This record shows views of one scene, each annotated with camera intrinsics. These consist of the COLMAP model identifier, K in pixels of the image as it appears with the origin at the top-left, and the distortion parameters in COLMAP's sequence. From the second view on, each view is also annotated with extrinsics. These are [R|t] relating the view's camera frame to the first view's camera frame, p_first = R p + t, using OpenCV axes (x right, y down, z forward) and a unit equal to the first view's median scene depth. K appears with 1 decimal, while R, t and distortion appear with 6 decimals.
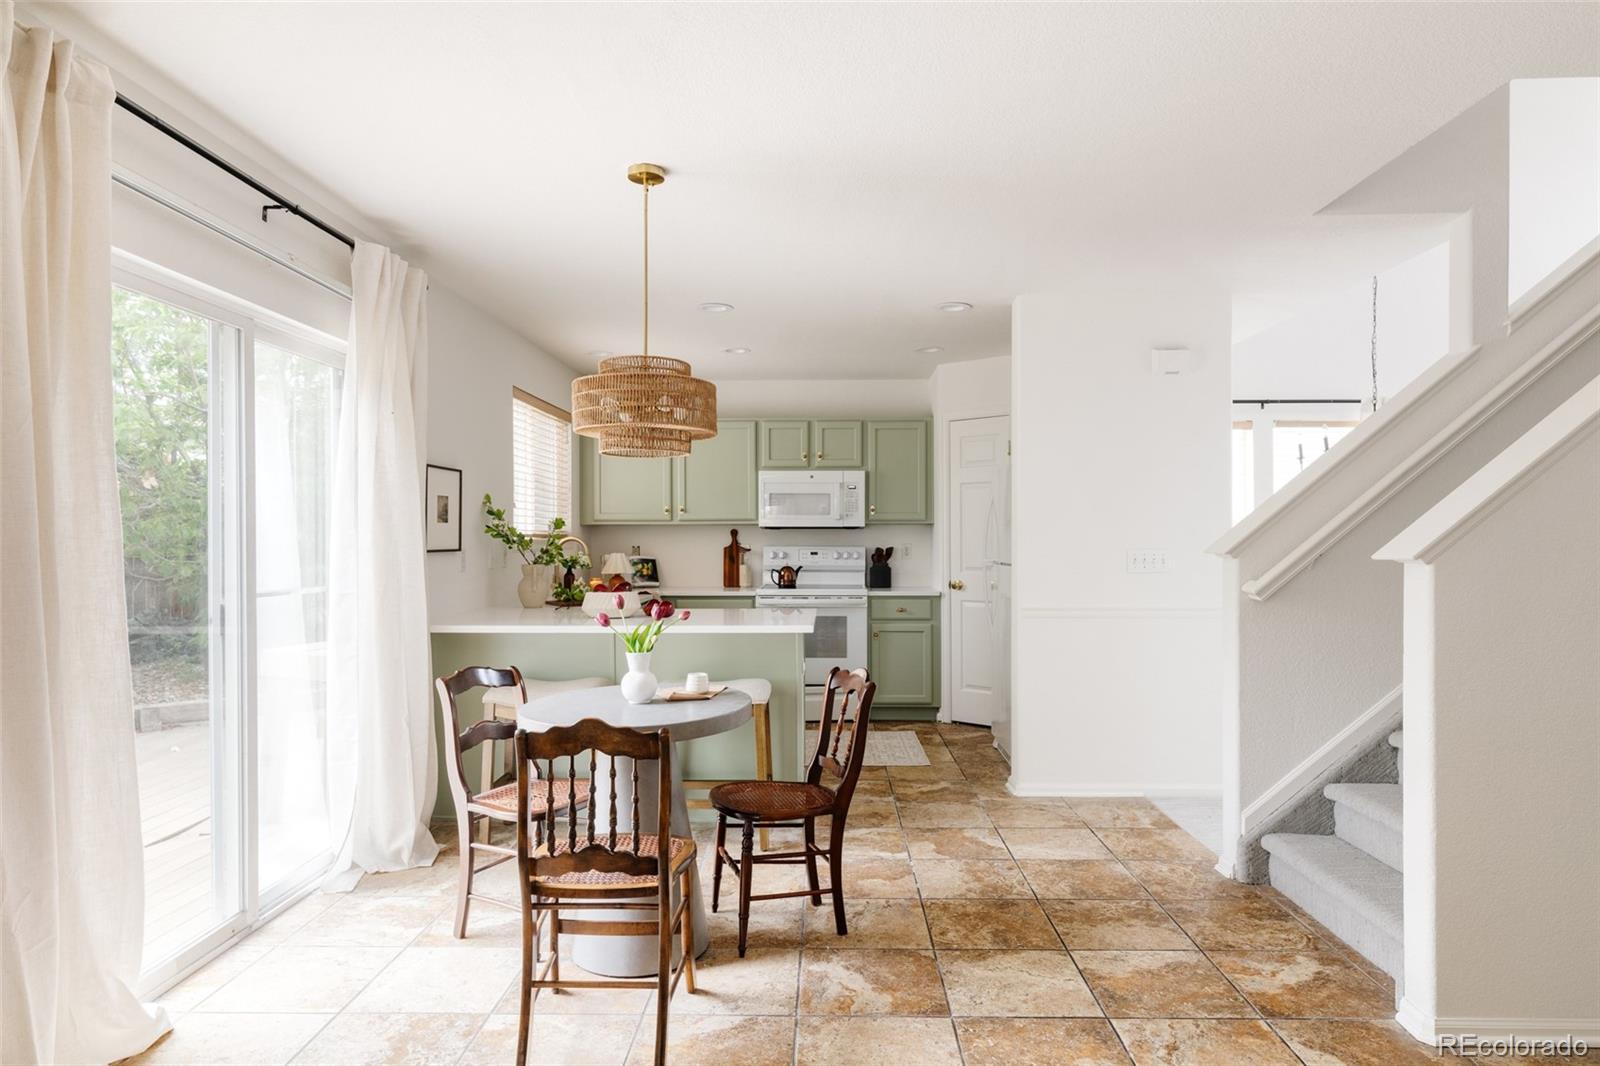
lens RADIAL K [[940.8, 0, 795.5], [0, 940.8, 540.0], [0, 0, 1]] dist [0.003578, 0.001985]
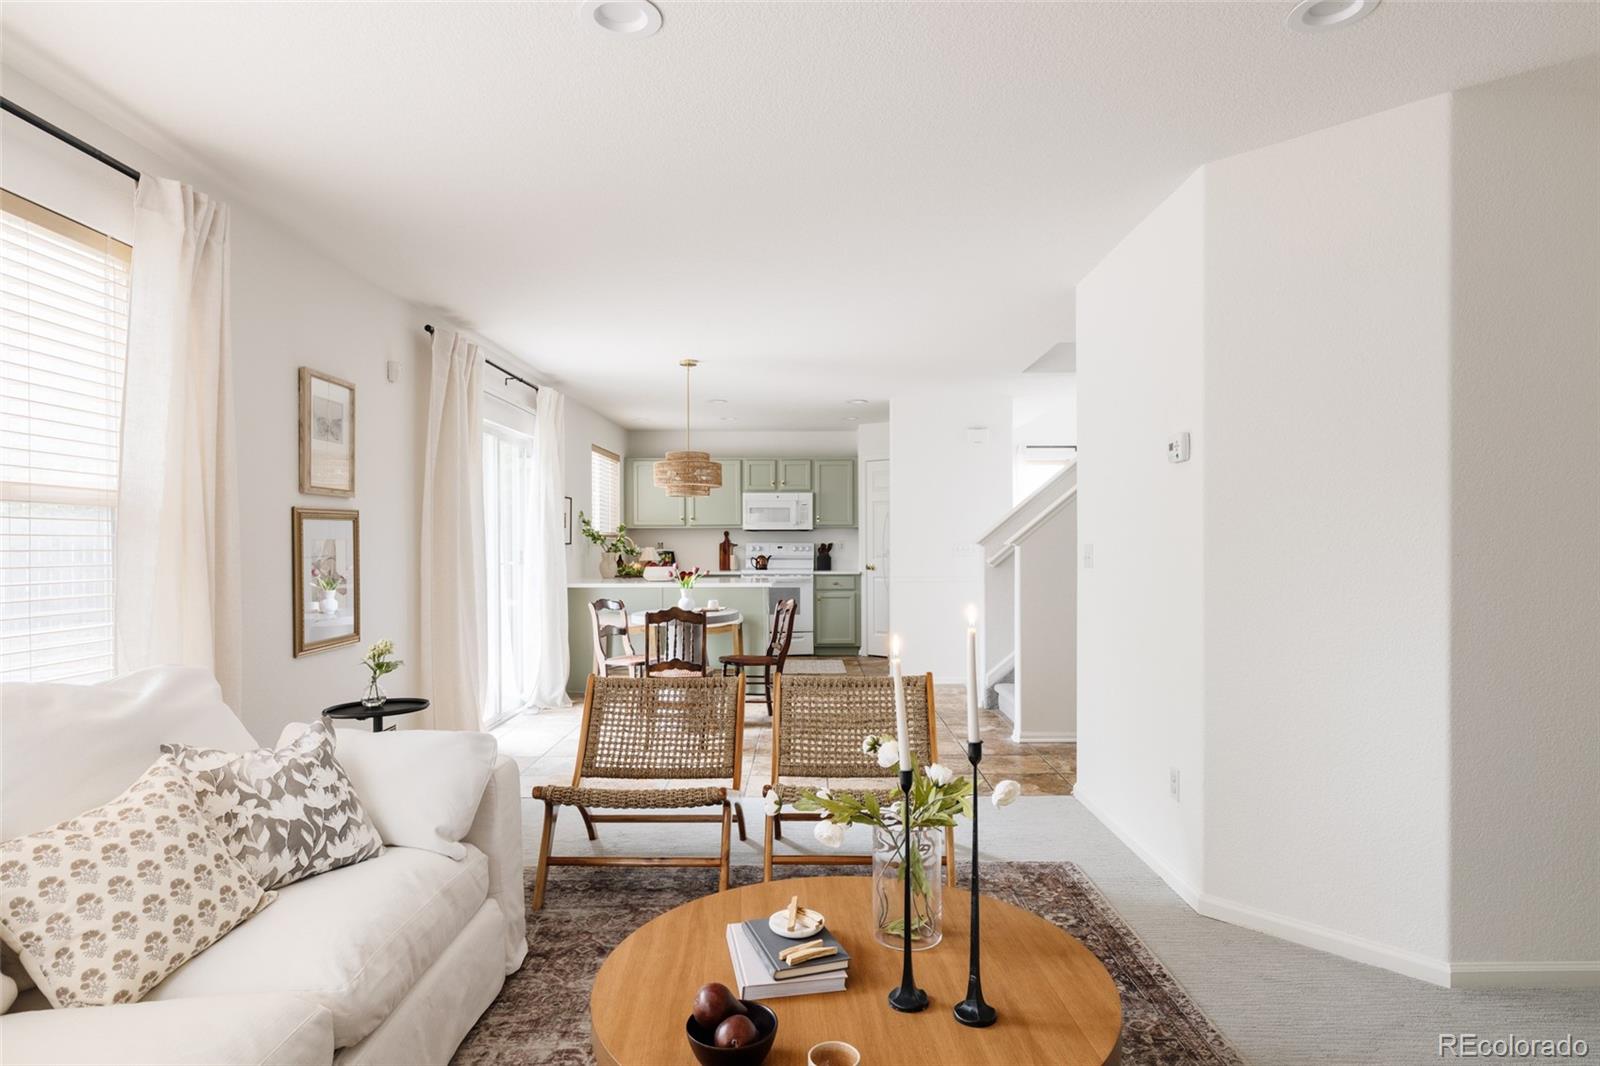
lens RADIAL K [[944.0, 0, 797.1], [0, 944.0, 540.3], [0, 0, 1]] dist [0.000992, 0.000143]
pose [[0.999855, -0.001865, 0.016919, 0.030550], [0.001891, 0.999997, -0.001512, 0.007533], [-0.016916, 0.001544, 0.999856, -0.709643]]
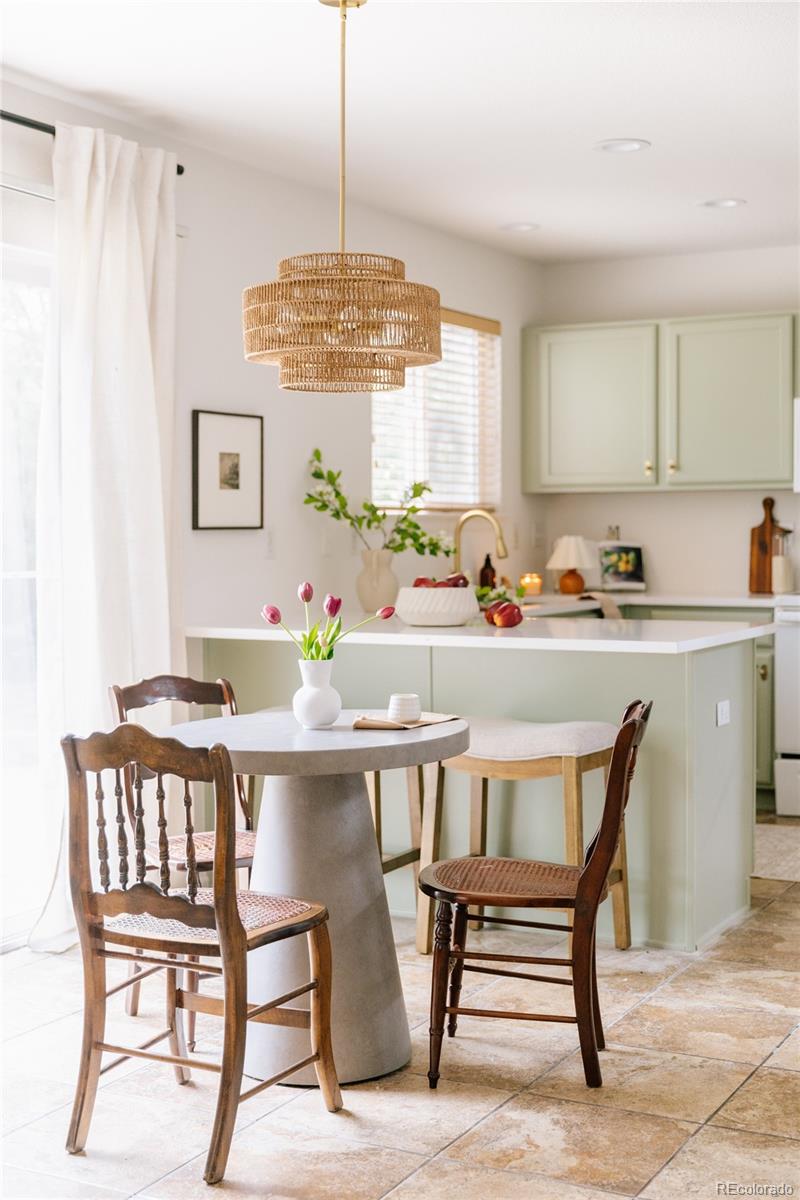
lens RADIAL K [[1651.4, 0, 400.7], [0, 1651.4, 599.4], [0, 0, 1]] dist [0.019554, 0.000000]
pose [[0.890868, 0.018896, -0.453868, 0.293323], [0.001418, 0.999014, 0.044375, 0.008935], [0.454259, -0.040176, 0.889963, -0.071955]]
